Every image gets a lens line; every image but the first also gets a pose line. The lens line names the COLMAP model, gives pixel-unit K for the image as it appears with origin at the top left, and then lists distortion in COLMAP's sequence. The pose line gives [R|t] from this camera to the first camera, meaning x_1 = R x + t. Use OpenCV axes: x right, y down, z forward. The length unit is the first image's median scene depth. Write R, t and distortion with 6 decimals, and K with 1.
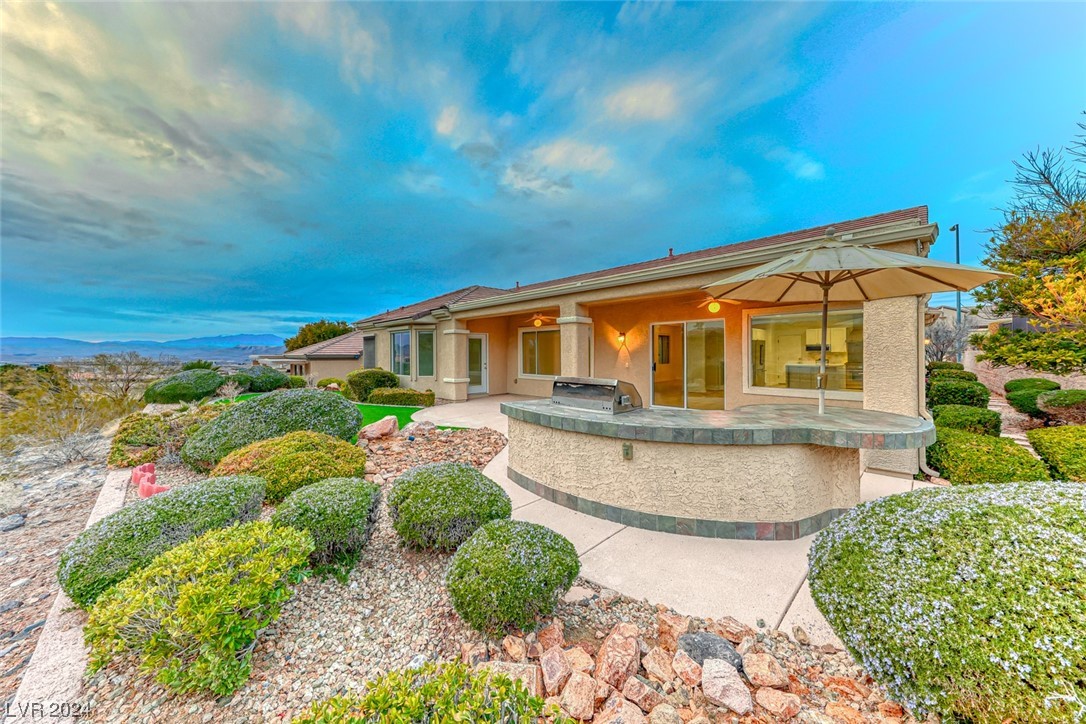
lens RADIAL K [[376.8, 0, 539.5], [0, 376.8, 360.5], [0, 0, 1]] dist [0.010737, 0.000080]
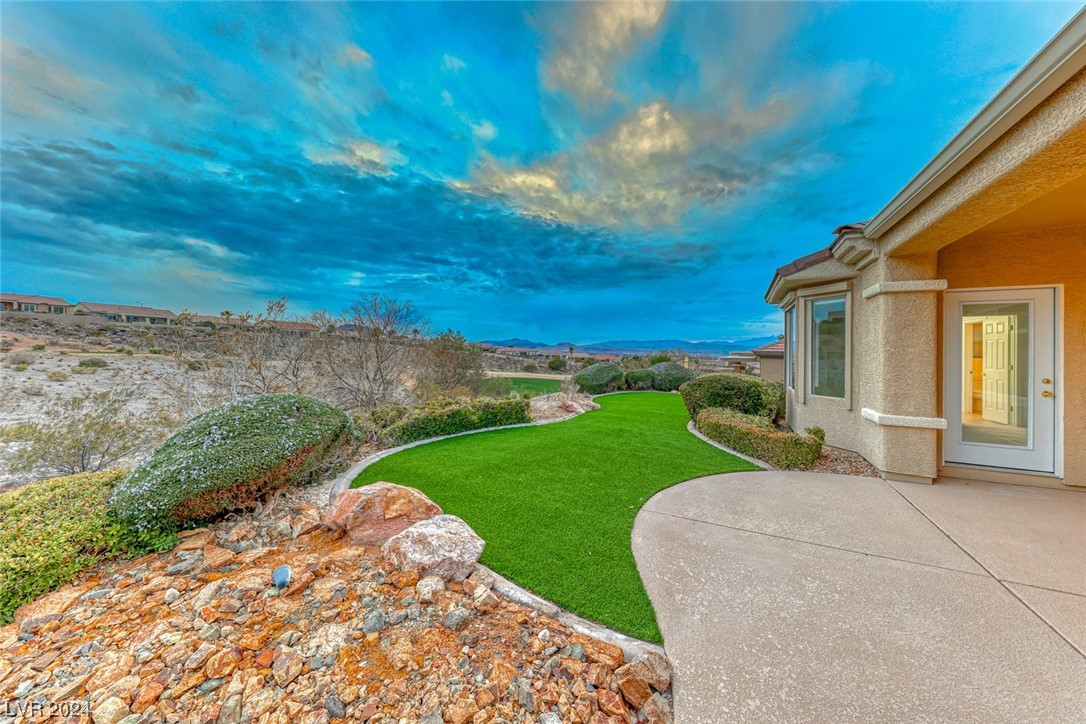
lens RADIAL K [[371.4, 0, 543.5], [0, 371.4, 347.9], [0, 0, 1]] dist [0.007347, -0.000045]
pose [[0.320634, 0.003769, -0.947196, 0.019088], [-0.030824, 0.999504, -0.006456, -0.004038], [0.946701, 0.031266, 0.320591, 0.540151]]
